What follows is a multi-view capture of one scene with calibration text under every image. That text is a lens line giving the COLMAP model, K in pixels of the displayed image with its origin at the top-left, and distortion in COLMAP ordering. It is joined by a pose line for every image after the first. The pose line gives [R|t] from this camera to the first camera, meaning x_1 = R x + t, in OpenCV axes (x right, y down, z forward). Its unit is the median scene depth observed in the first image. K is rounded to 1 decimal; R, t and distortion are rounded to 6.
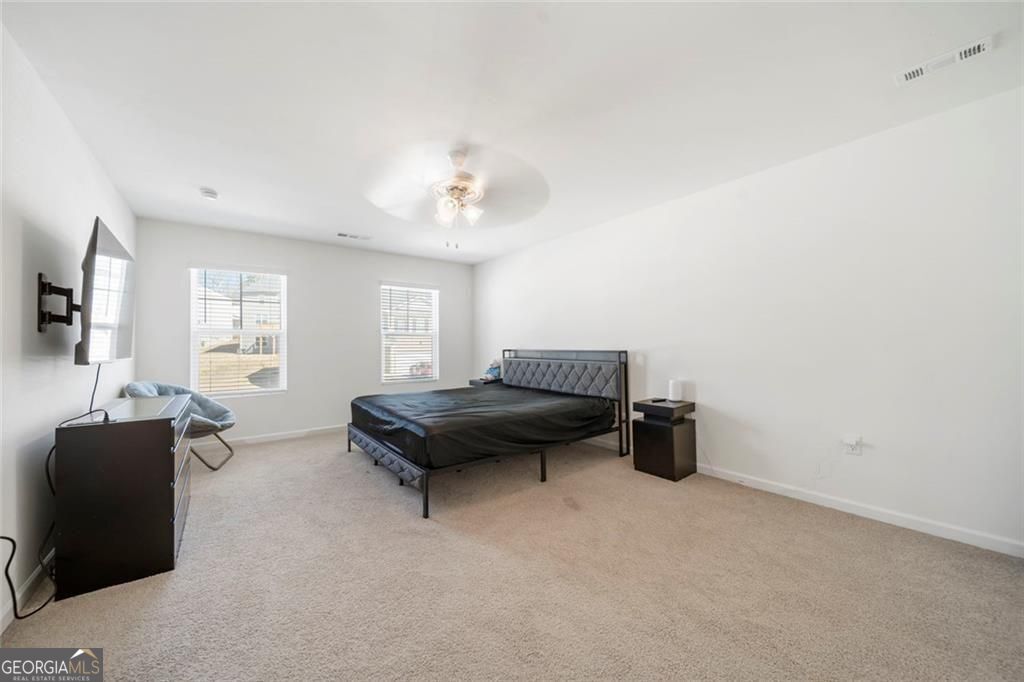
lens RADIAL K [[370.6, 0, 517.4], [0, 370.6, 339.5], [0, 0, 1]] dist [0.000611, -0.000015]
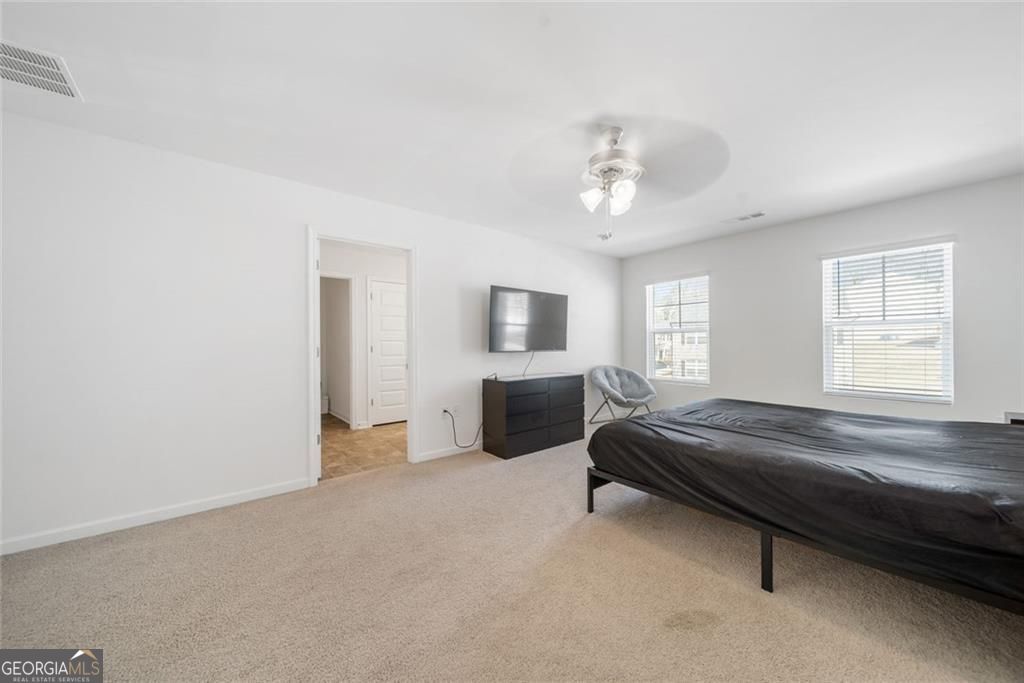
lens RADIAL K [[370.6, 0, 517.9], [0, 370.6, 344.5], [0, 0, 1]] dist [0.000611, -0.000015]
pose [[0.029438, 0.006229, -0.999547, 0.426570], [0.024330, 0.999680, 0.006947, 0.002167], [0.999270, -0.024524, 0.029277, 0.432162]]
